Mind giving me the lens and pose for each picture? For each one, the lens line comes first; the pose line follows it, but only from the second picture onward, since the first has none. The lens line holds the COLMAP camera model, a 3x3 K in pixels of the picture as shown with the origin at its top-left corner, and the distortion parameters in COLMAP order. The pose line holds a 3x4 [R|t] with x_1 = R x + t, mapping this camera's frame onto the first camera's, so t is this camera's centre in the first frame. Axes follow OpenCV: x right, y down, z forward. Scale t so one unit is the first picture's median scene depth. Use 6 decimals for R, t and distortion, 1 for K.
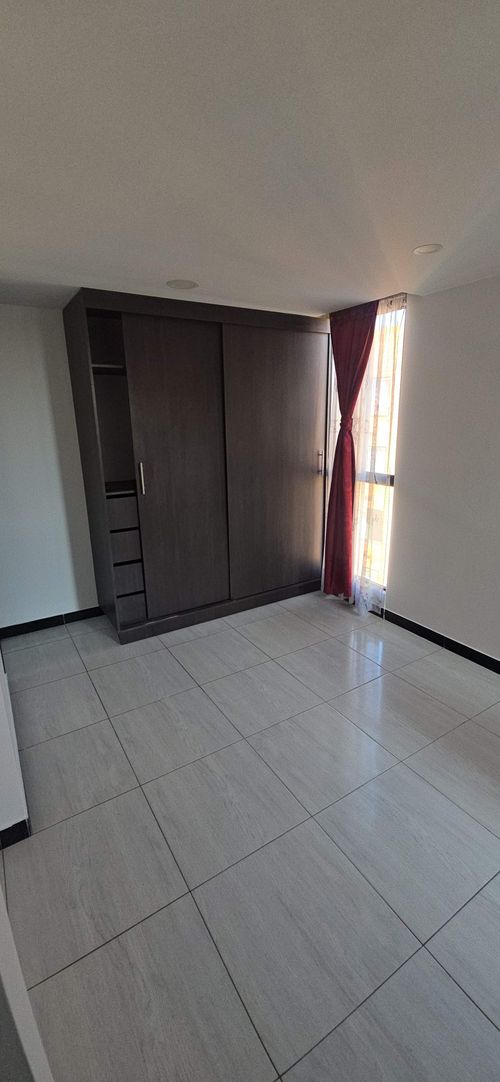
lens RADIAL K [[437.5, 0, 252.4], [0, 437.5, 544.0], [0, 0, 1]] dist [0.001400, -0.003882]
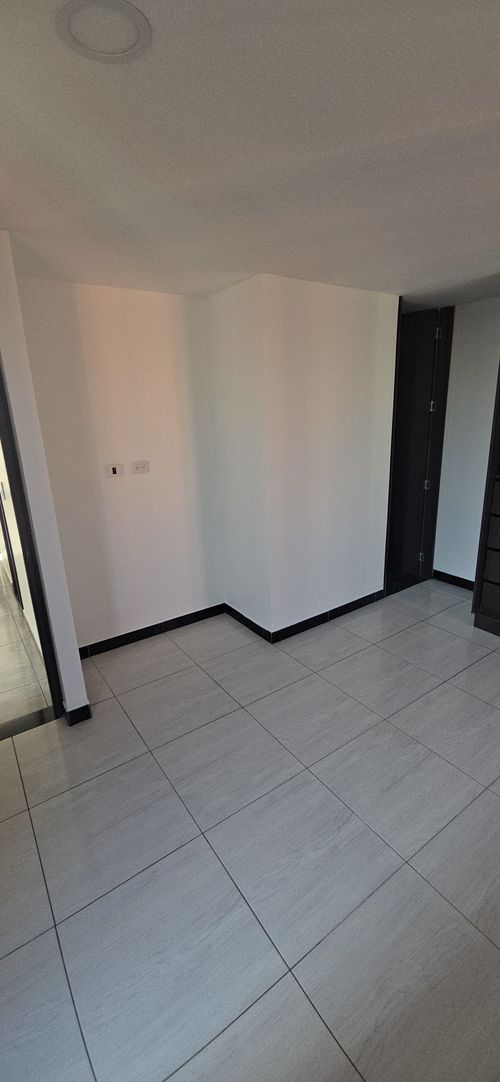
lens RADIAL K [[437.5, 0, 250.7], [0, 437.5, 540.3], [0, 0, 1]] dist [0.001400, -0.003882]
pose [[0.034913, 0.300798, -0.953049, 0.902816], [-0.247632, 0.926495, 0.283346, -0.170137], [0.968225, 0.226113, 0.106834, 0.546019]]
